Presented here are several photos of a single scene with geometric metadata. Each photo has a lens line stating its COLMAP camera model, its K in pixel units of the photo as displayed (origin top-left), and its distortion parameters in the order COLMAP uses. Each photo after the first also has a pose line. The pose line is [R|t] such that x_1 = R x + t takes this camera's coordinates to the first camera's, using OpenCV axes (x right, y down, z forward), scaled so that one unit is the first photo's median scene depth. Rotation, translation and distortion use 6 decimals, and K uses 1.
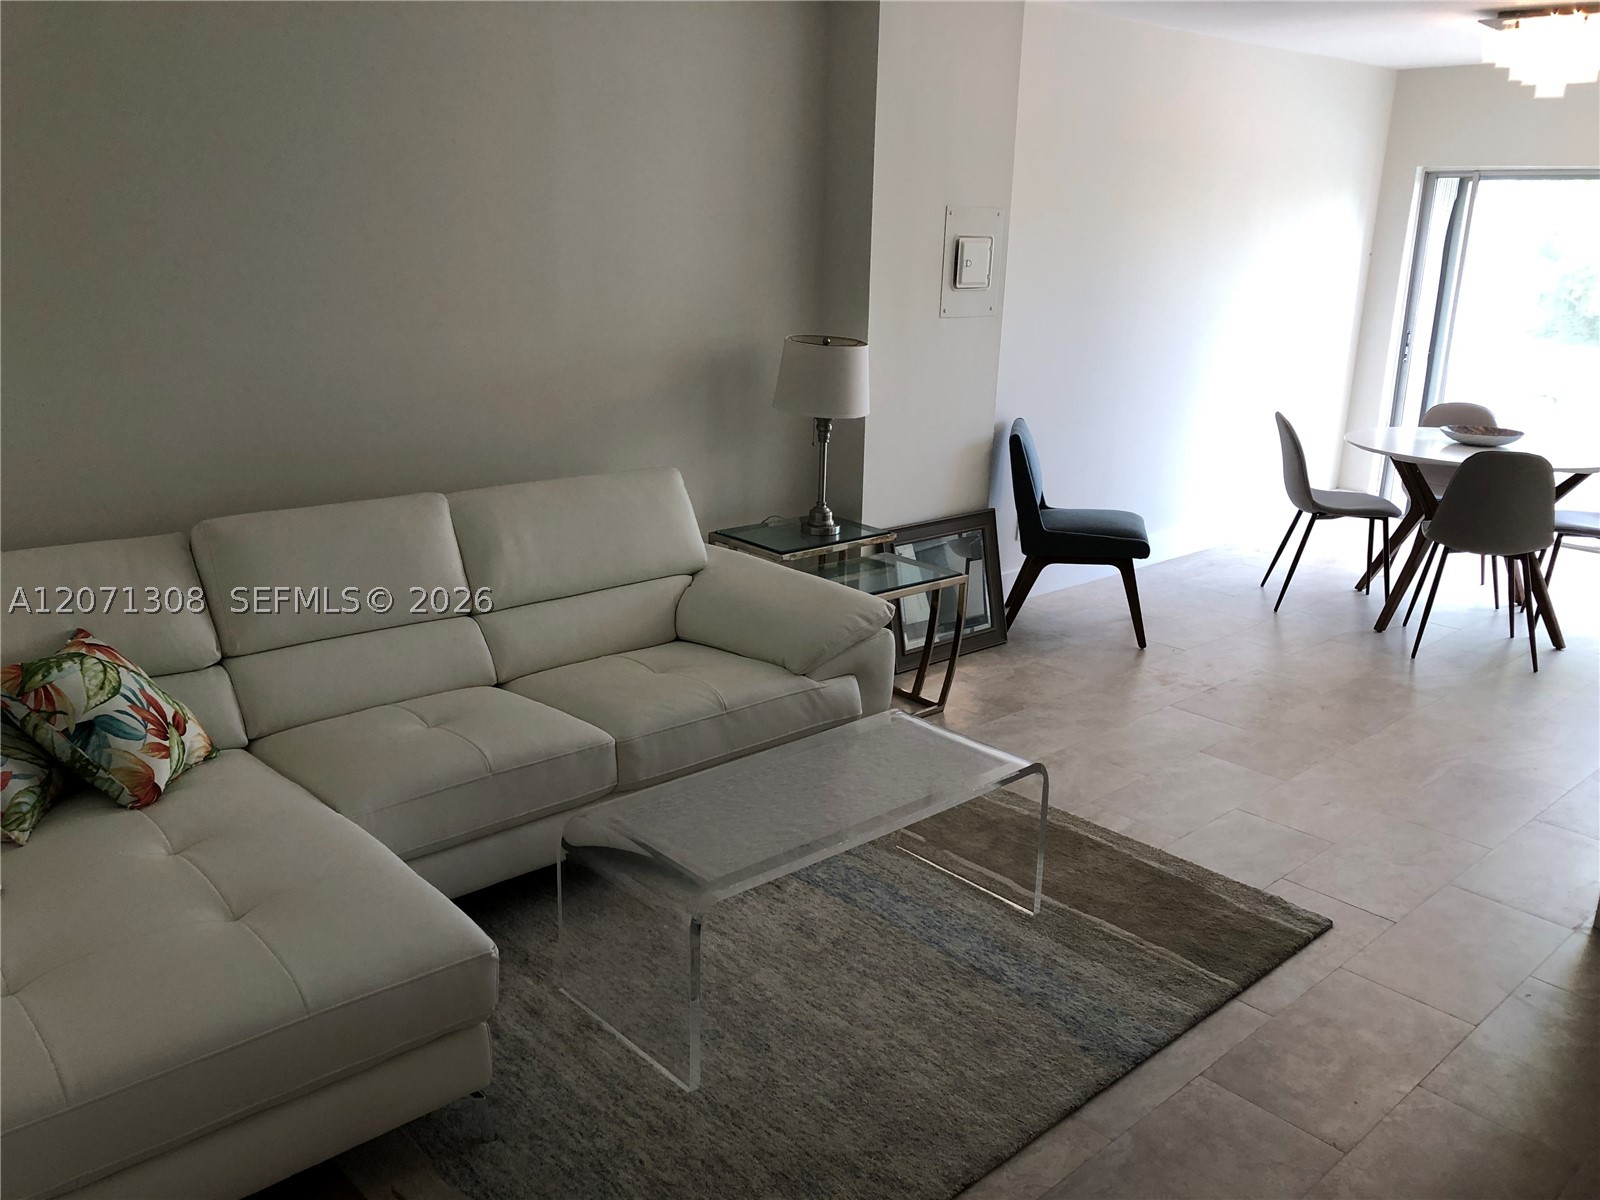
lens RADIAL K [[1299.9, 0, 800.9], [0, 1299.9, 584.1], [0, 0, 1]] dist [0.030302, -0.030834]
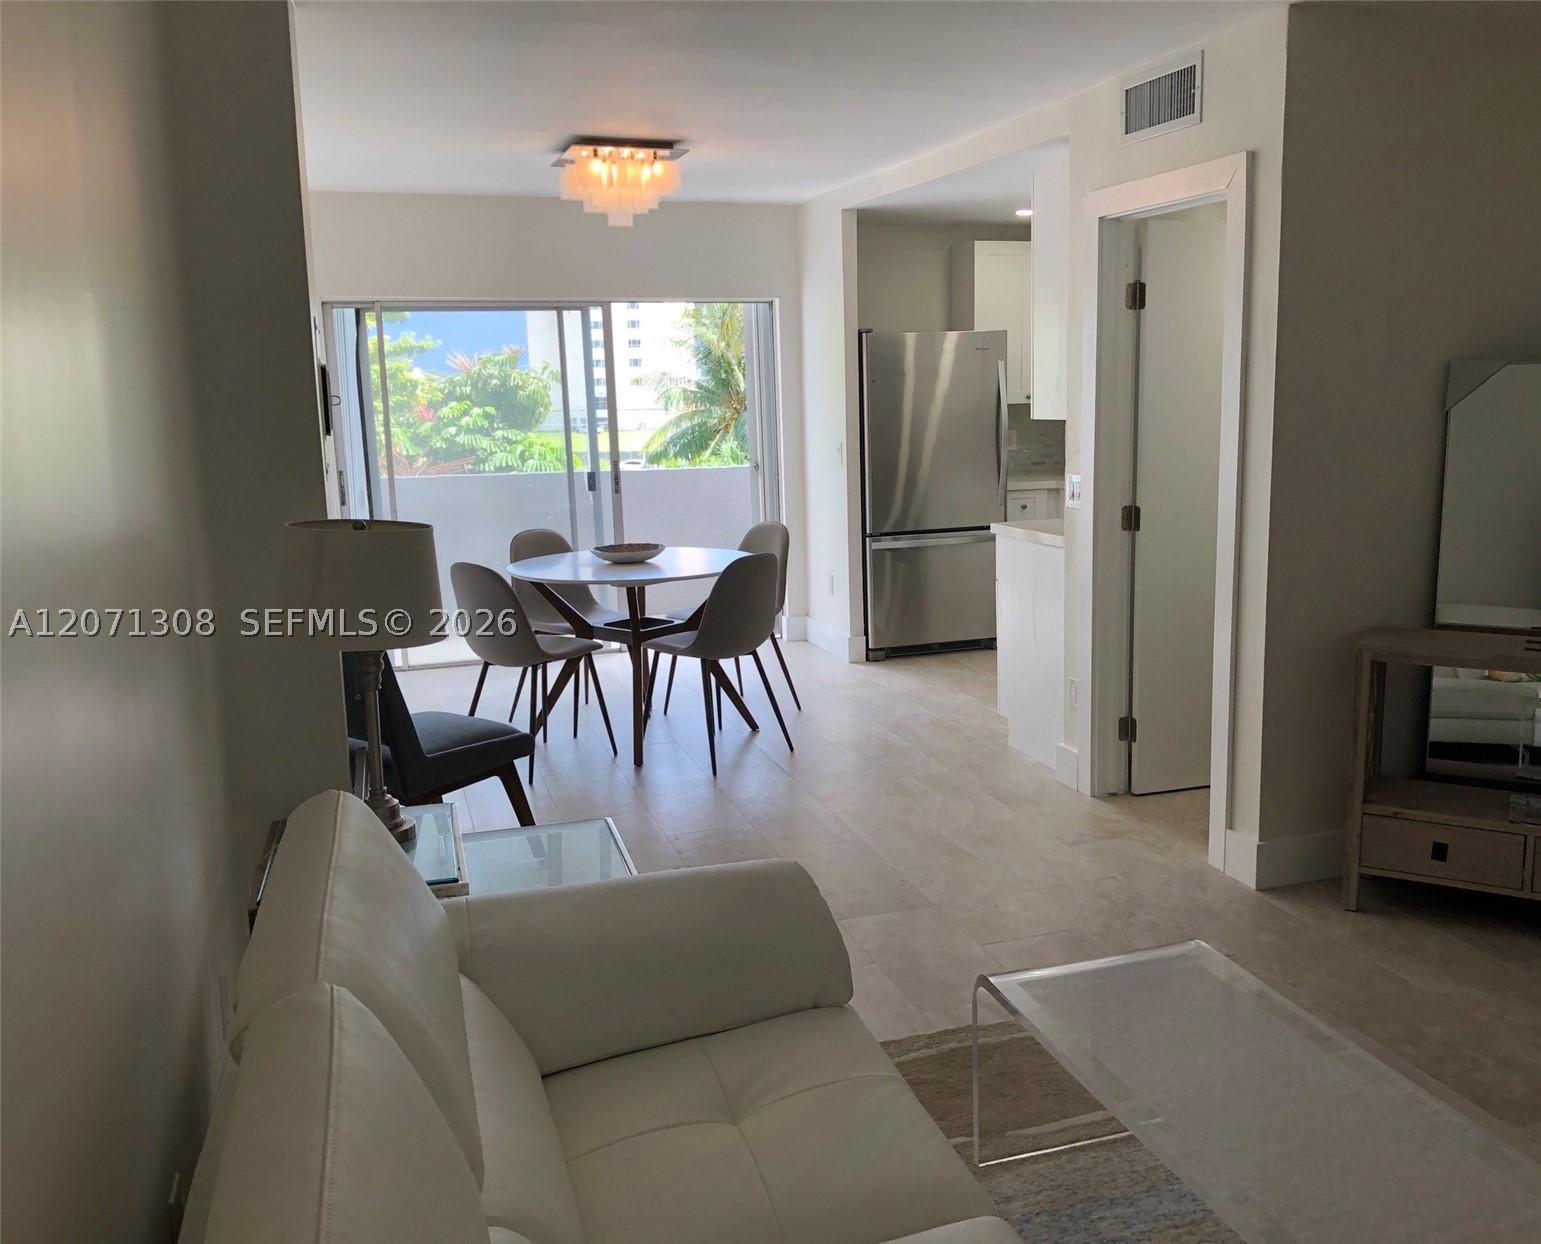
lens RADIAL K [[1347.5, 0, 835.1], [0, 1347.5, 609.3], [0, 0, 1]] dist [0.051456, -0.079466]
pose [[0.402436, -0.184543, 0.896654, -0.541735], [0.274252, 0.958788, 0.074241, -0.162045], [-0.873402, 0.216032, 0.436462, 0.640388]]
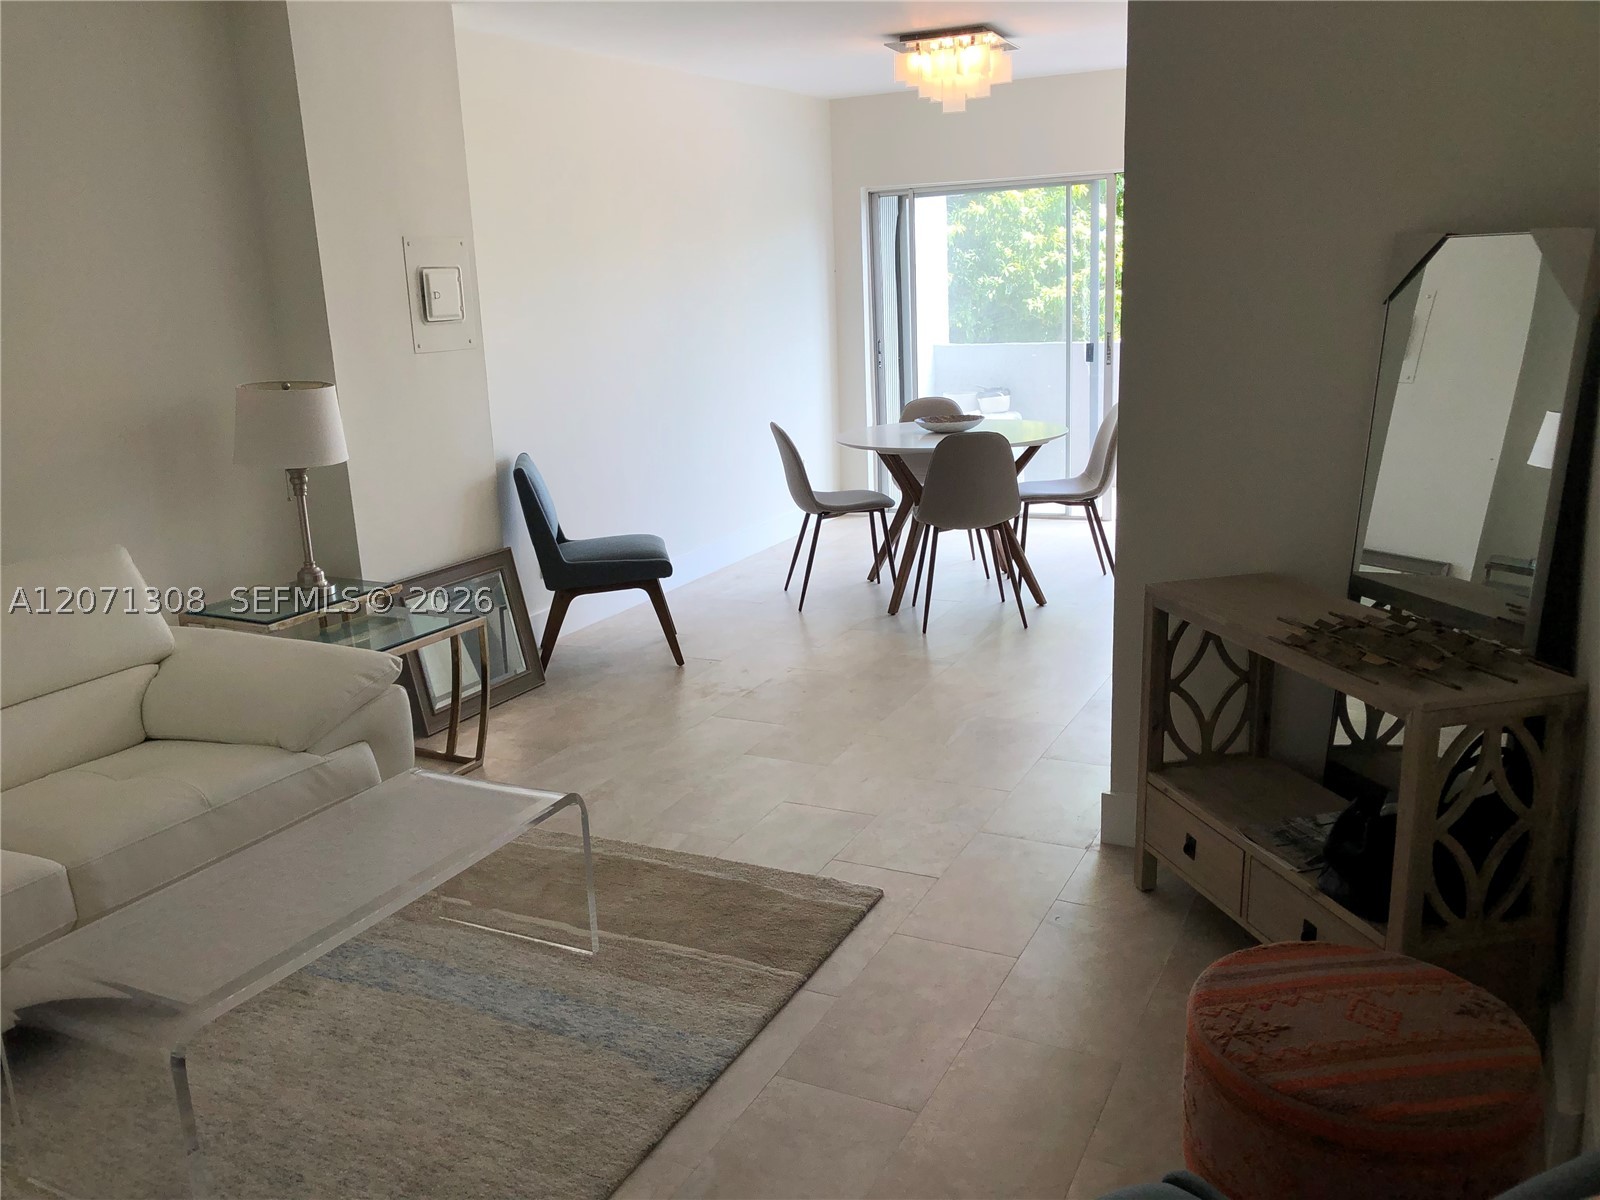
lens RADIAL K [[1299.9, 0, 784.0], [0, 1299.9, 592.7], [0, 0, 1]] dist [0.030302, -0.030834]
pose [[0.935993, -0.147099, 0.319812, 0.035673], [0.157768, 0.987447, -0.007557, 0.019315], [-0.314686, 0.057529, 0.947451, 0.036515]]
